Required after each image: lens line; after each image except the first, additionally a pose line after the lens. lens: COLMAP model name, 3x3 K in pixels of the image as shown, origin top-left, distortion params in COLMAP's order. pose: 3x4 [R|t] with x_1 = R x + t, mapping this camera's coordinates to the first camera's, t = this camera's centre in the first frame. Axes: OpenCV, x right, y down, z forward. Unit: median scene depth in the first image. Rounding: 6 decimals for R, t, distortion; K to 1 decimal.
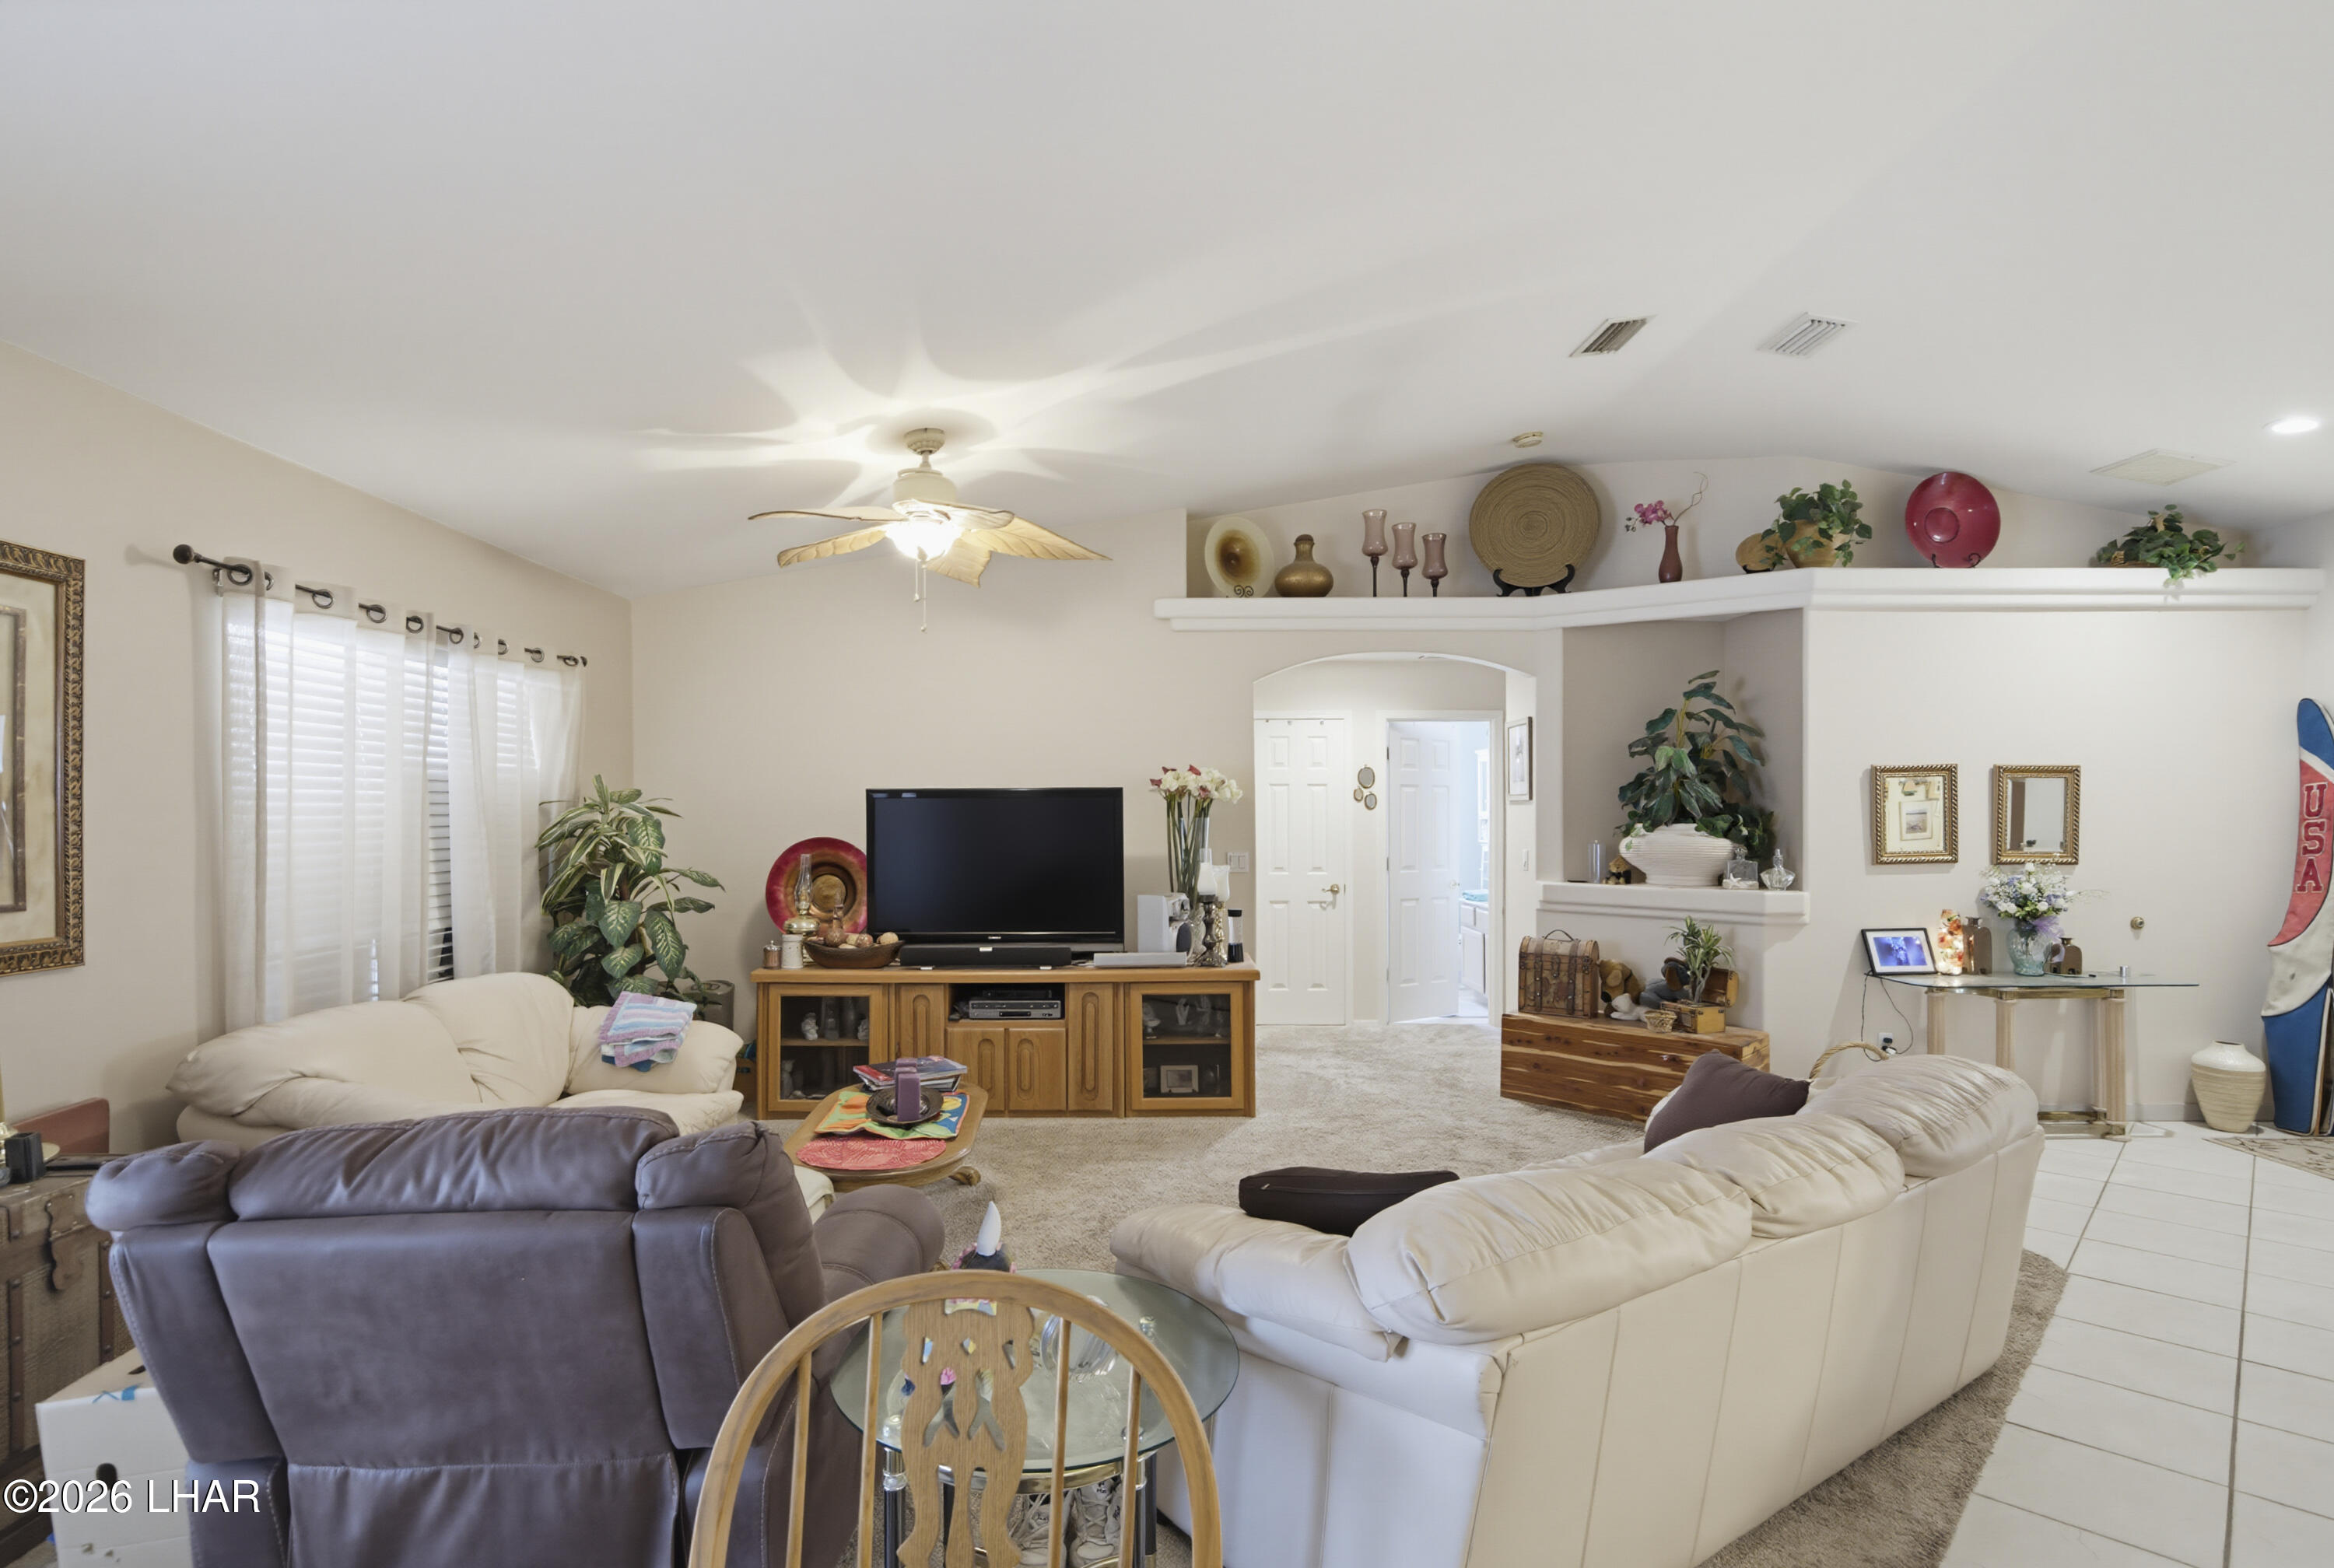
lens RADIAL K [[1176.1, 0, 1156.9], [0, 1176.1, 814.4], [0, 0, 1]] dist [-0.000521, -0.000343]
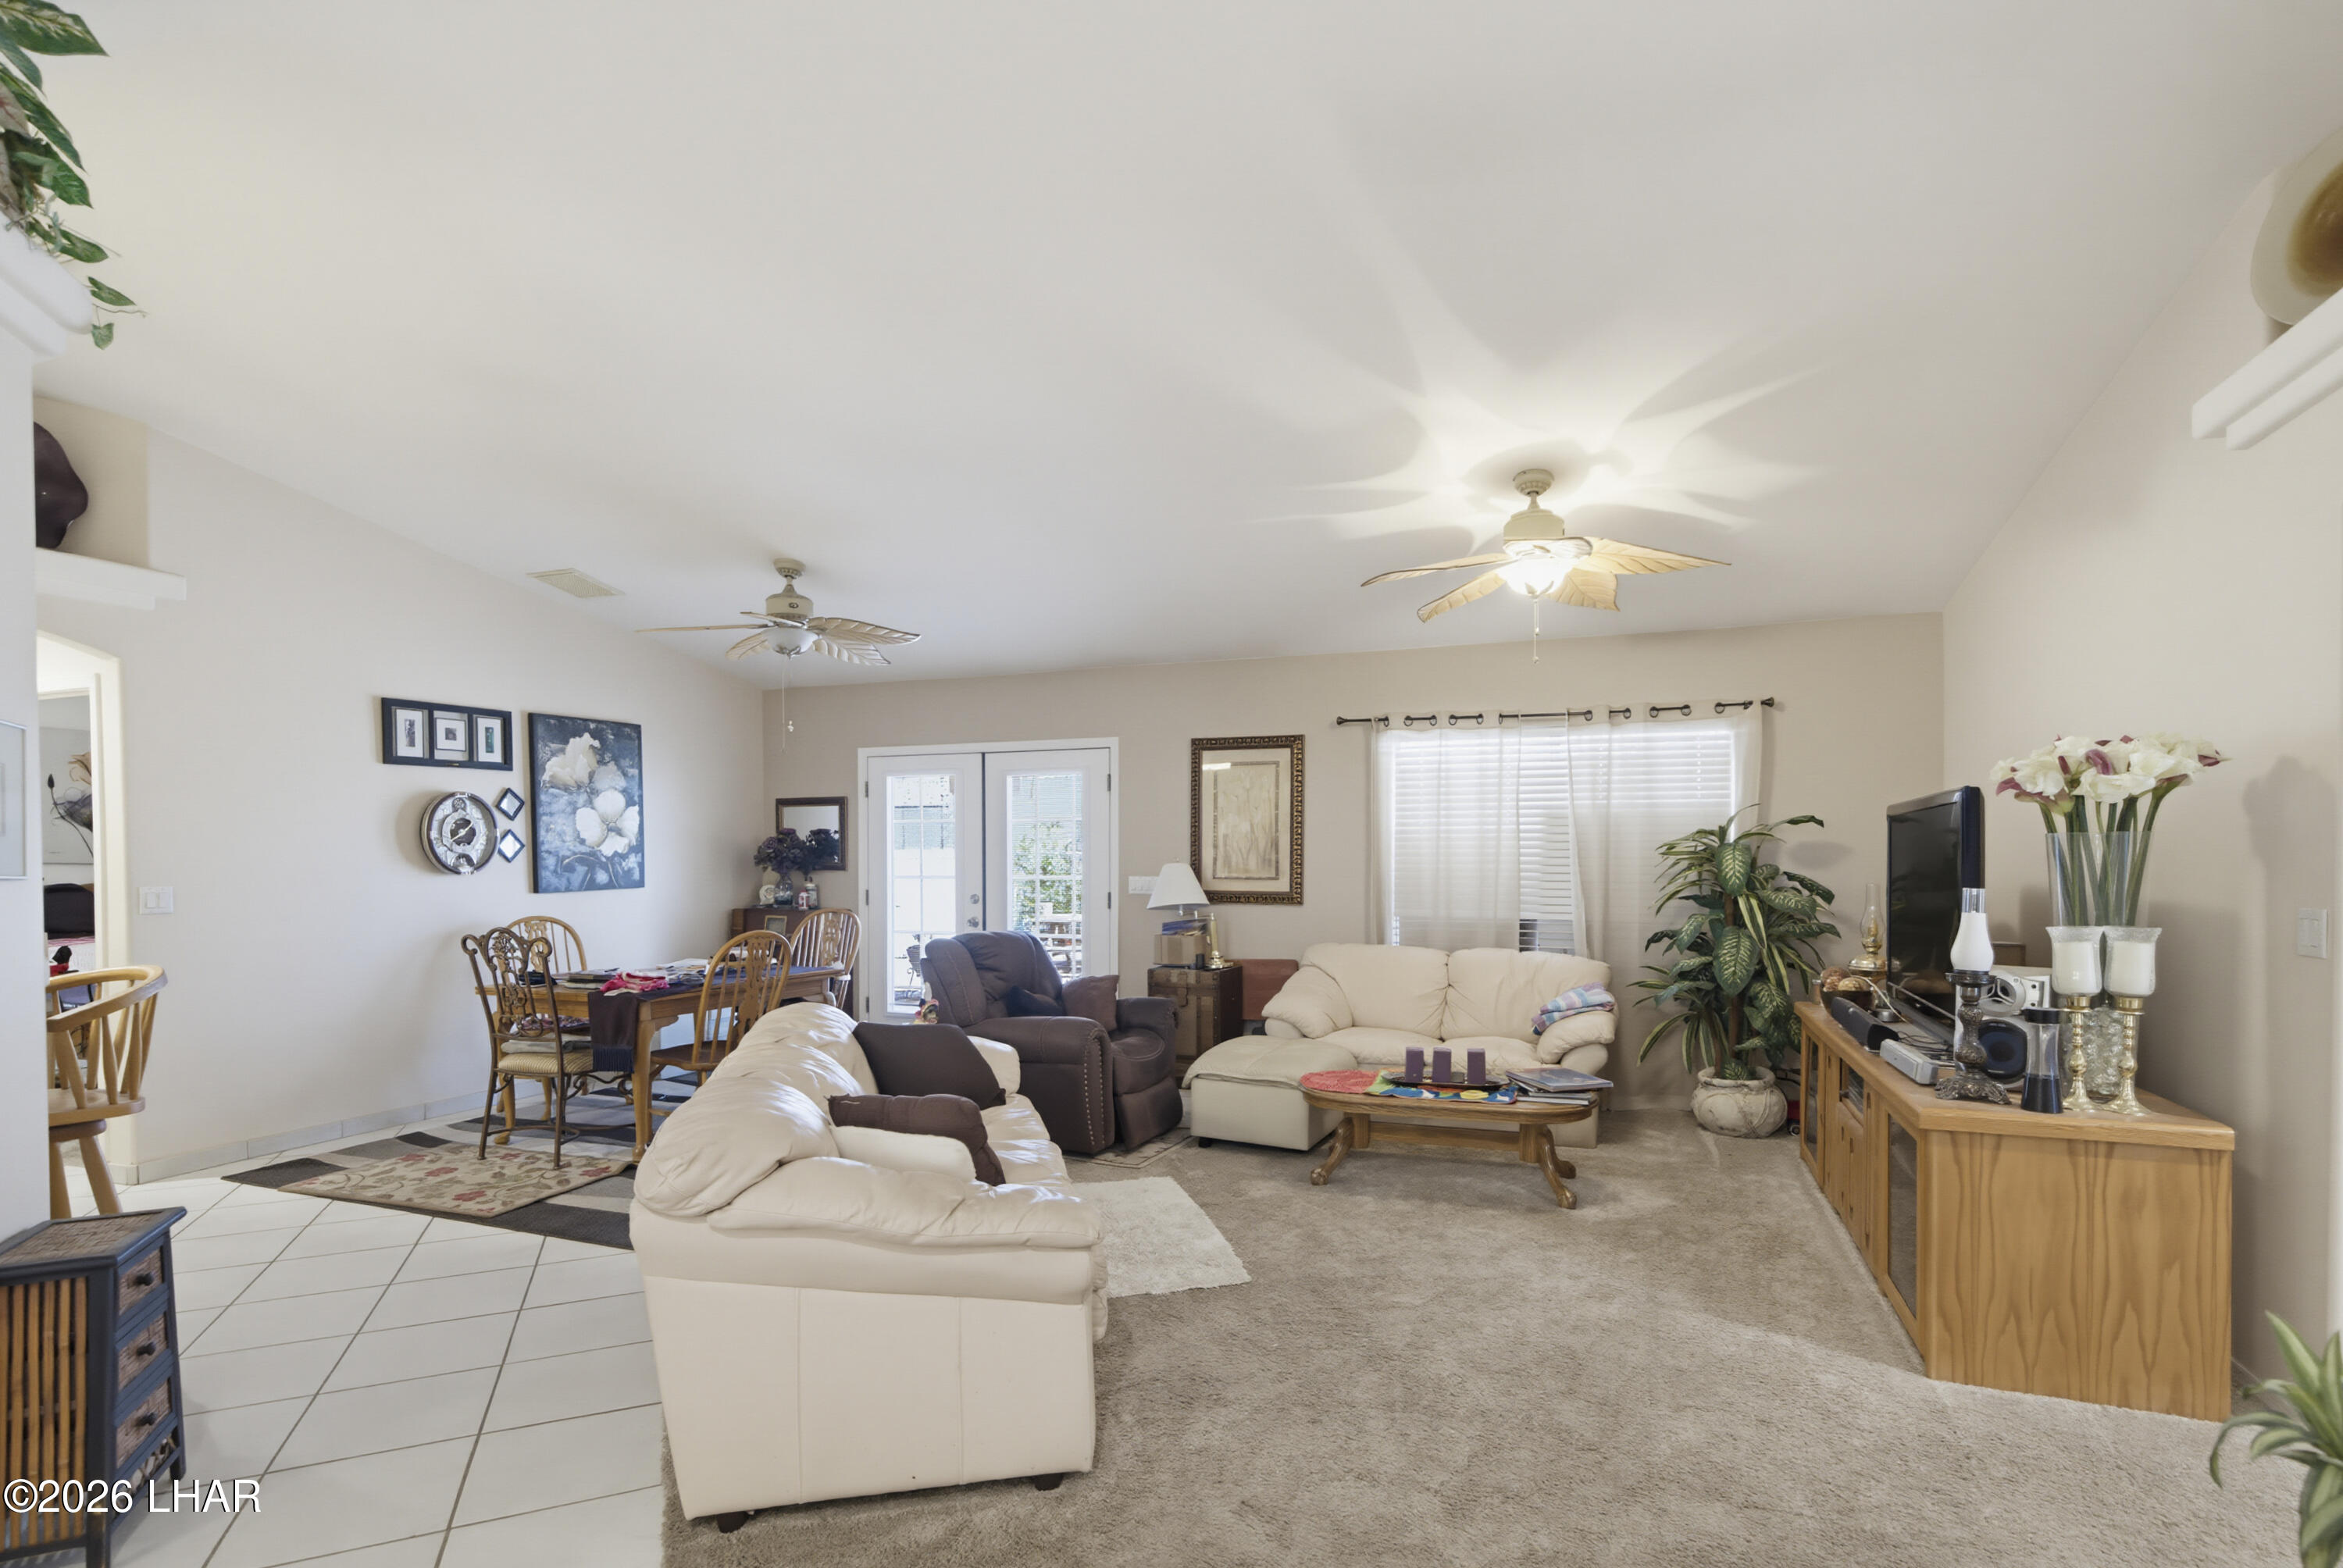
lens RADIAL K [[1135.7, 0, 1171.1], [0, 1135.7, 871.6], [0, 0, 1]] dist [-0.000825, 0.000393]
pose [[-0.380906, 0.011564, -0.924541, 0.700392], [-0.003756, 0.999894, 0.014054, 0.015690], [0.924606, 0.008826, -0.380823, 0.870323]]
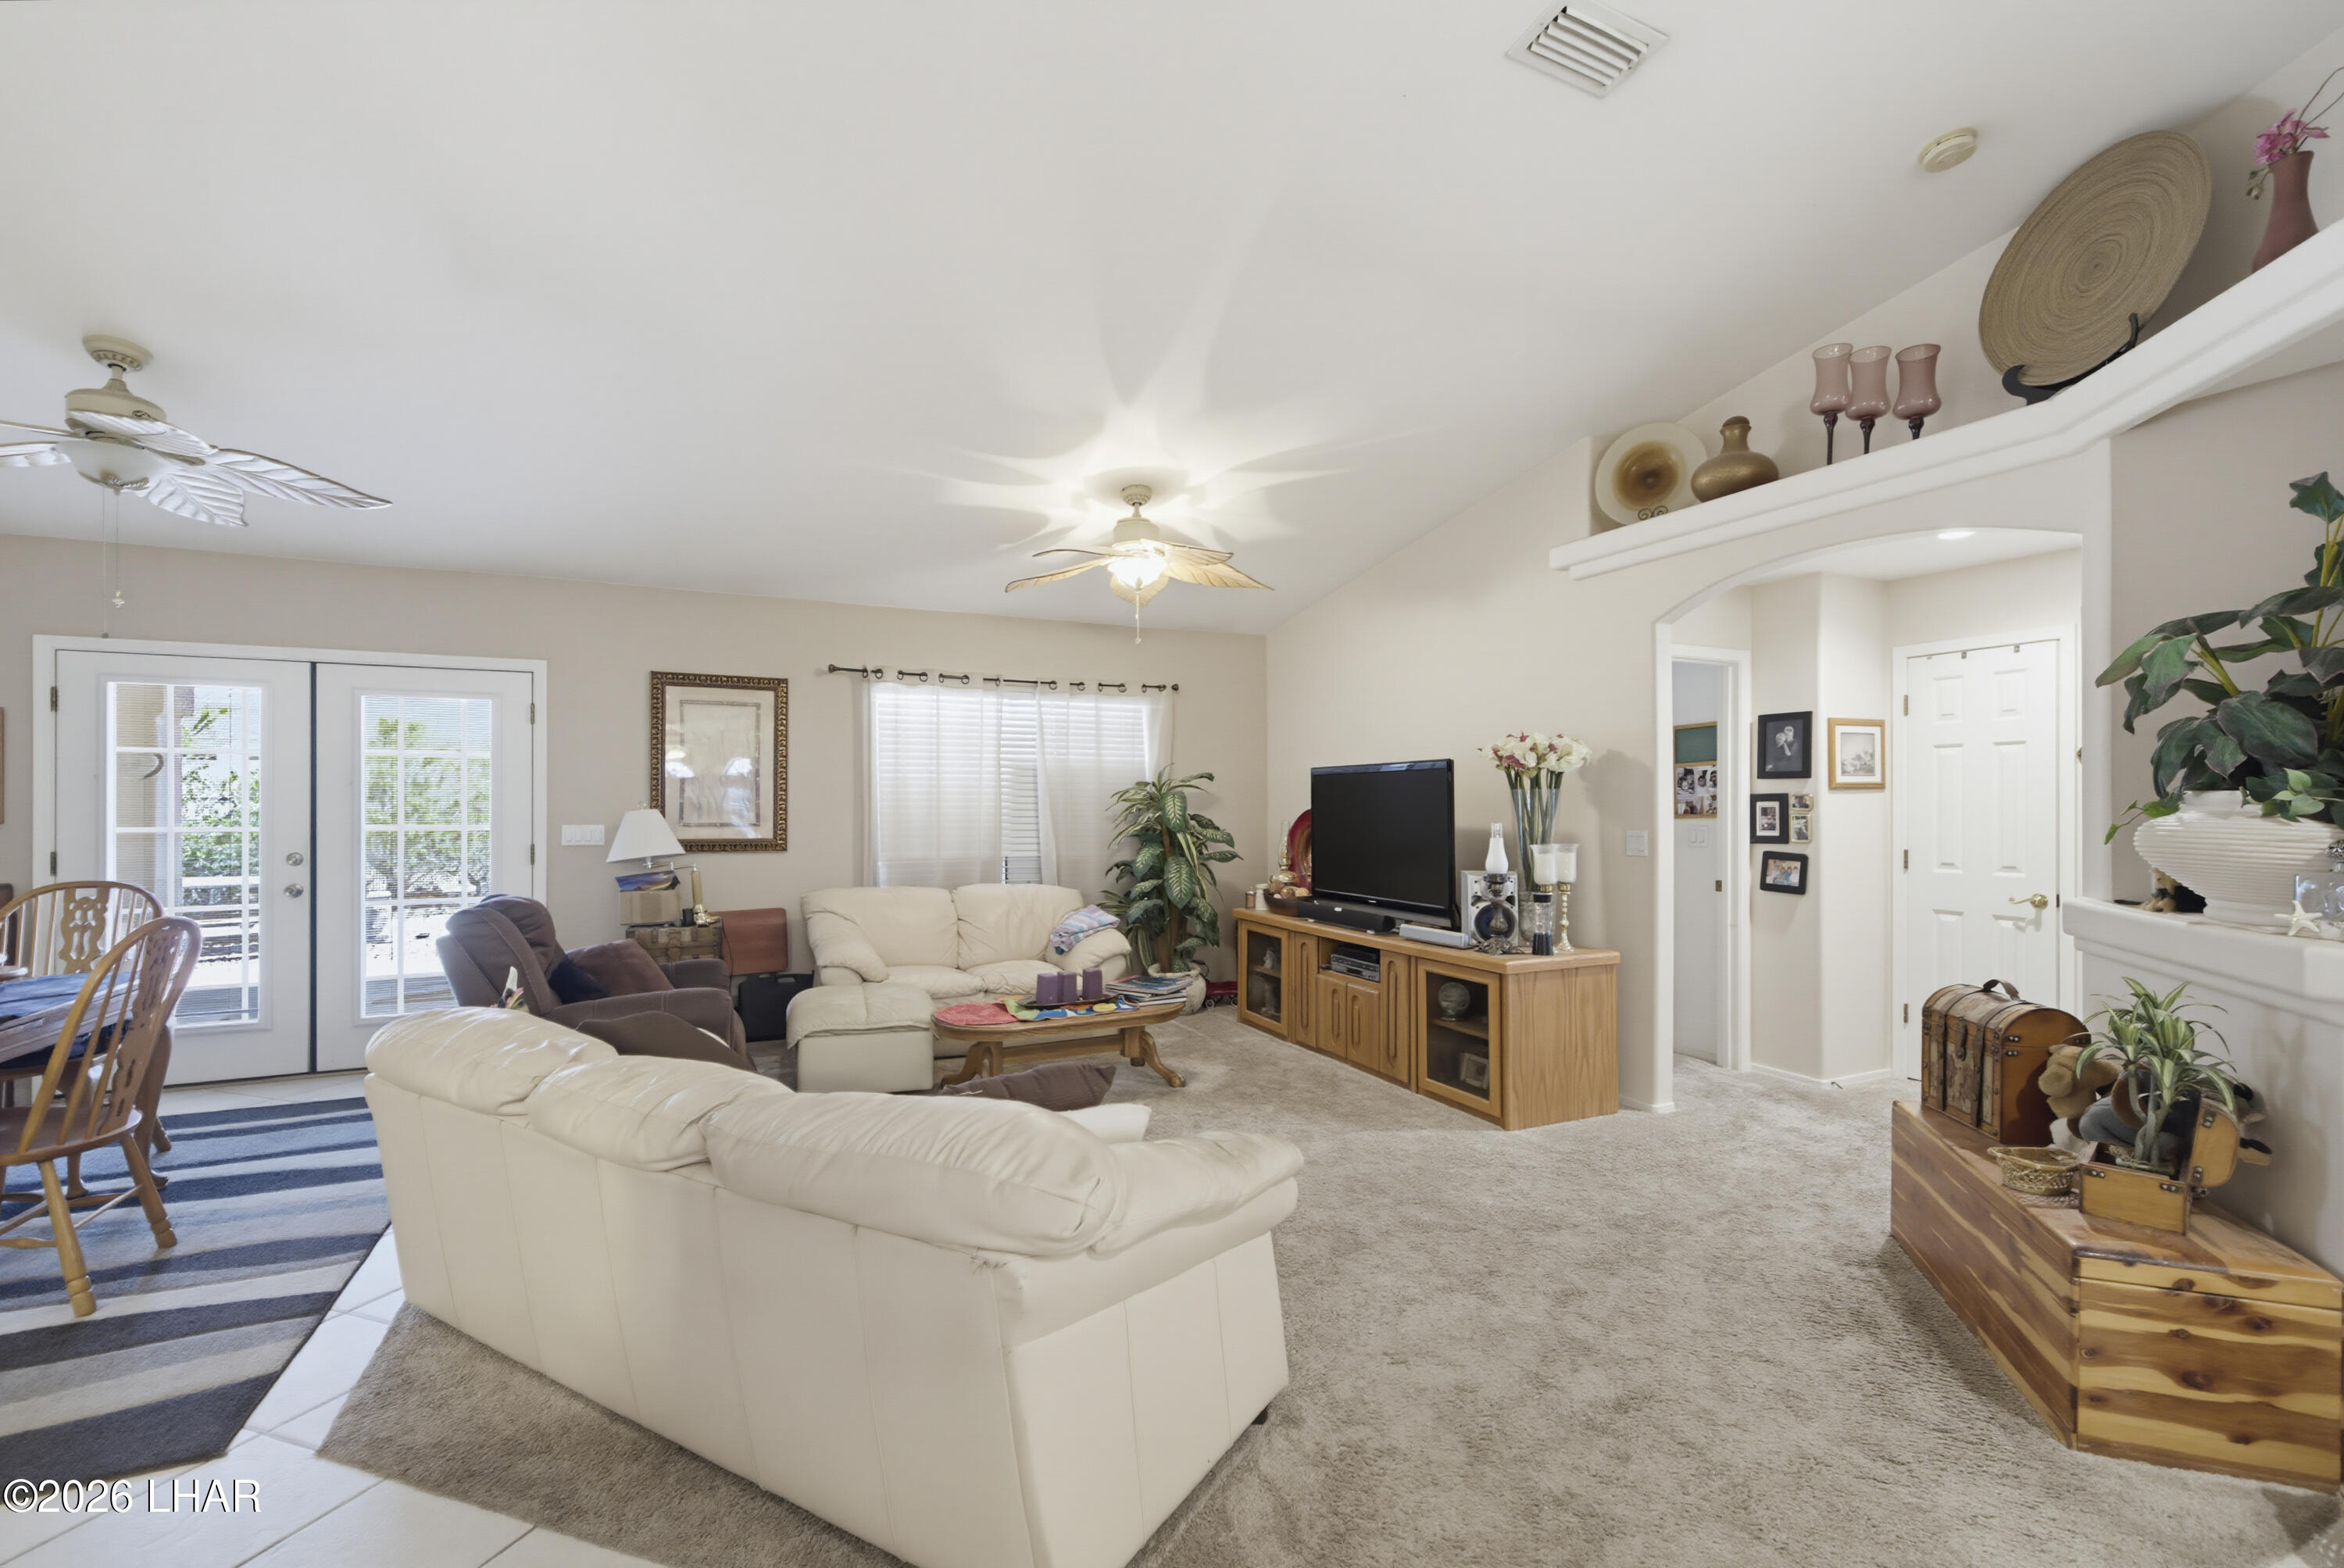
lens RADIAL K [[1032.7, 0, 1177.9], [0, 1032.7, 800.1], [0, 0, 1]] dist [-0.000089, 0.000253]
pose [[0.411193, -0.002176, -0.911546, 0.680351], [-0.004467, 0.999980, -0.004403, 0.016873], [0.911537, 0.005882, 0.411176, 0.461324]]
